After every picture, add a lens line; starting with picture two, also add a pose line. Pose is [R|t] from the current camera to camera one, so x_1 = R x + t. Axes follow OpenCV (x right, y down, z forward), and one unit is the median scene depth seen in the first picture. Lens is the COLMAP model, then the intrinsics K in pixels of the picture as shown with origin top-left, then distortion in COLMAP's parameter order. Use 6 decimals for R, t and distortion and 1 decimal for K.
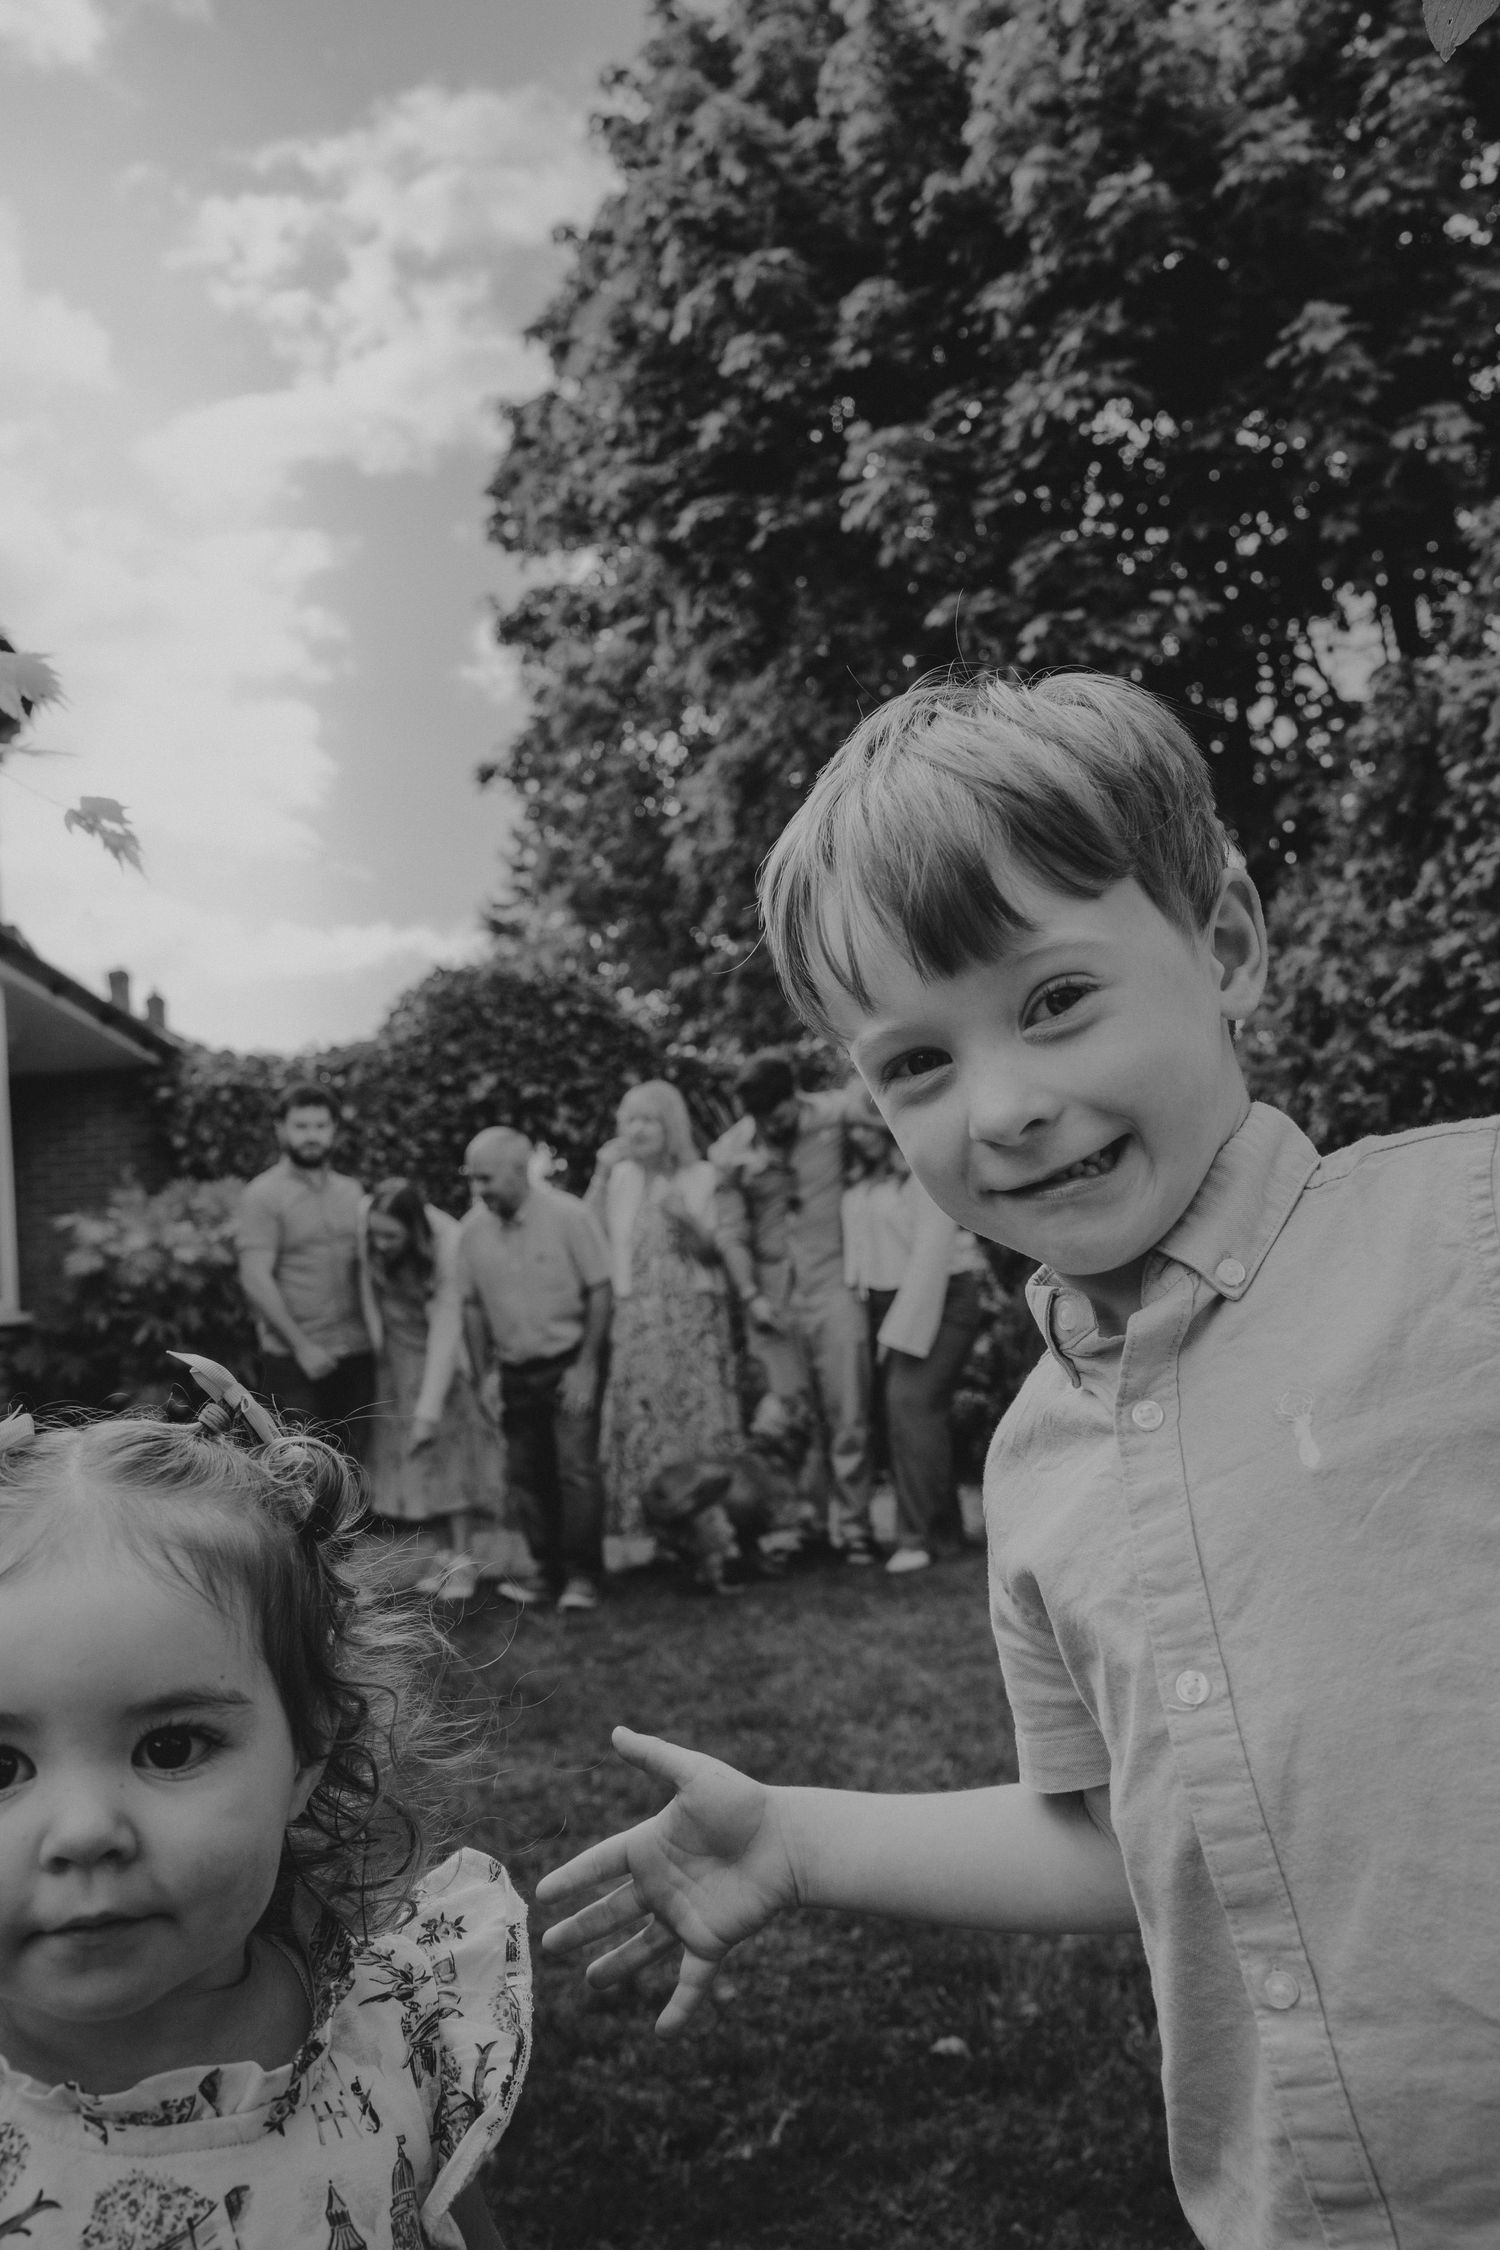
lens RADIAL K [[1788.6, 0, 750.0], [0, 1788.6, 1125.0], [0, 0, 1]] dist [0.001950, 0.000186]
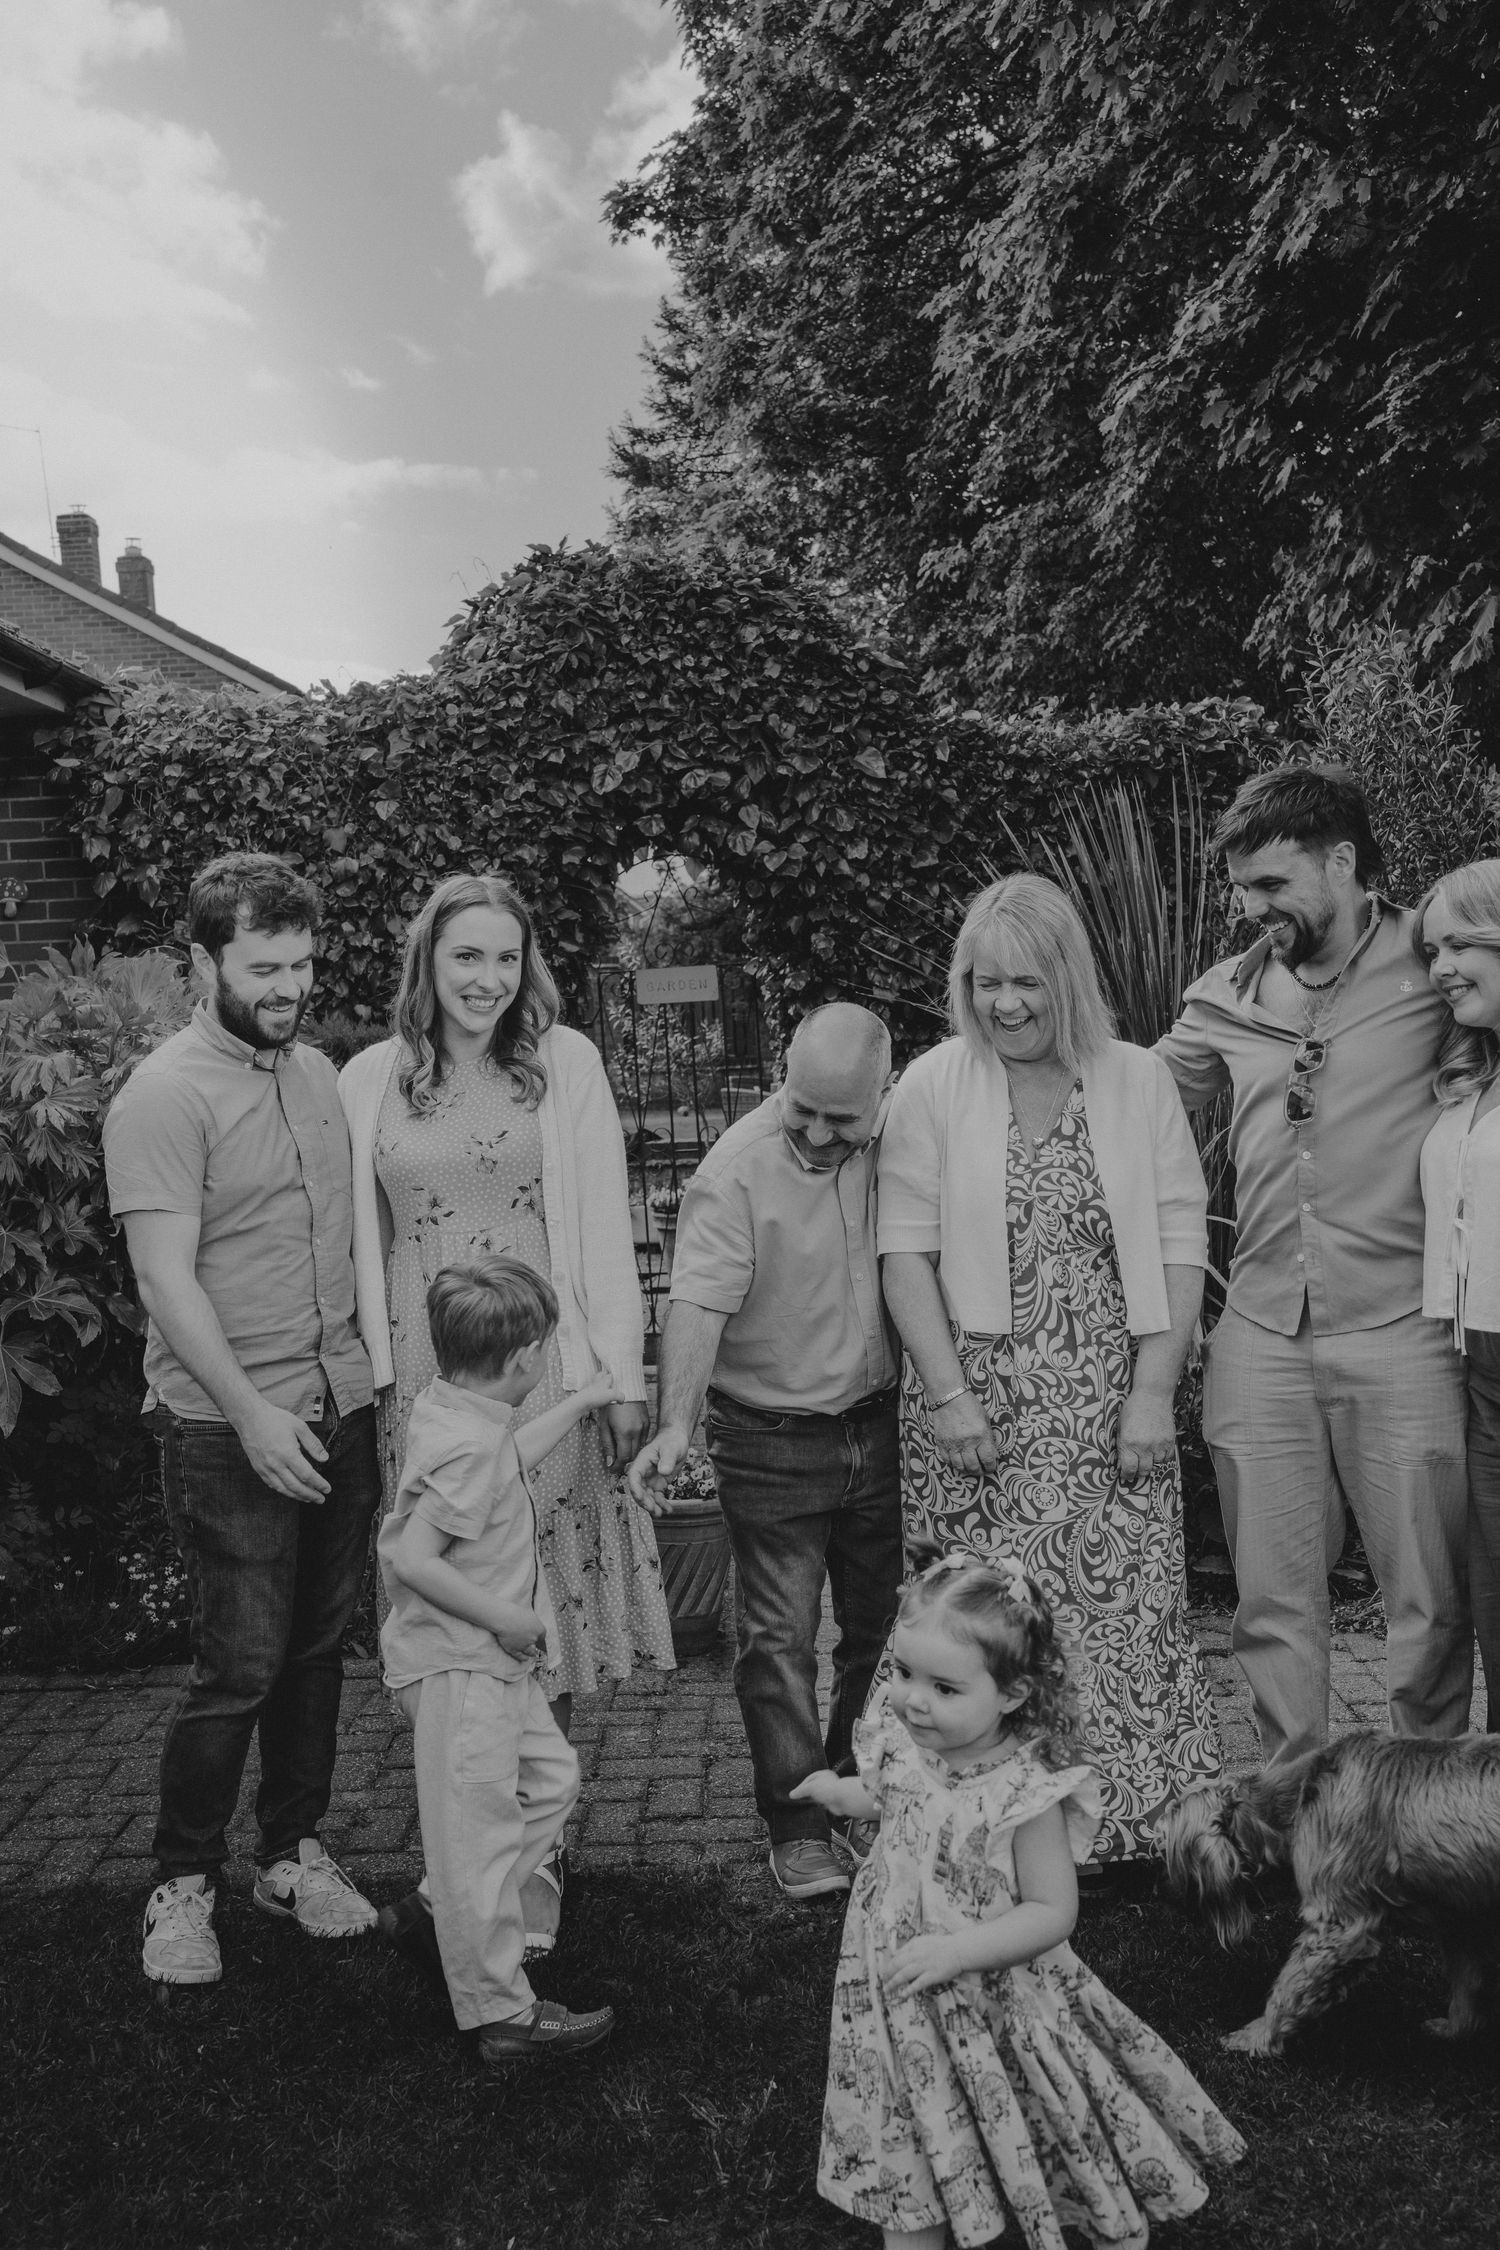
lens RADIAL K [[2436.2, 0, 750.0], [0, 2436.2, 1125.0], [0, 0, 1]] dist [0.137957, -0.009982]
pose [[0.995375, 0.042806, -0.086000, -0.026561], [-0.029299, 0.987855, 0.152591, -0.023813], [0.091487, -0.149365, 0.984541, 0.167442]]
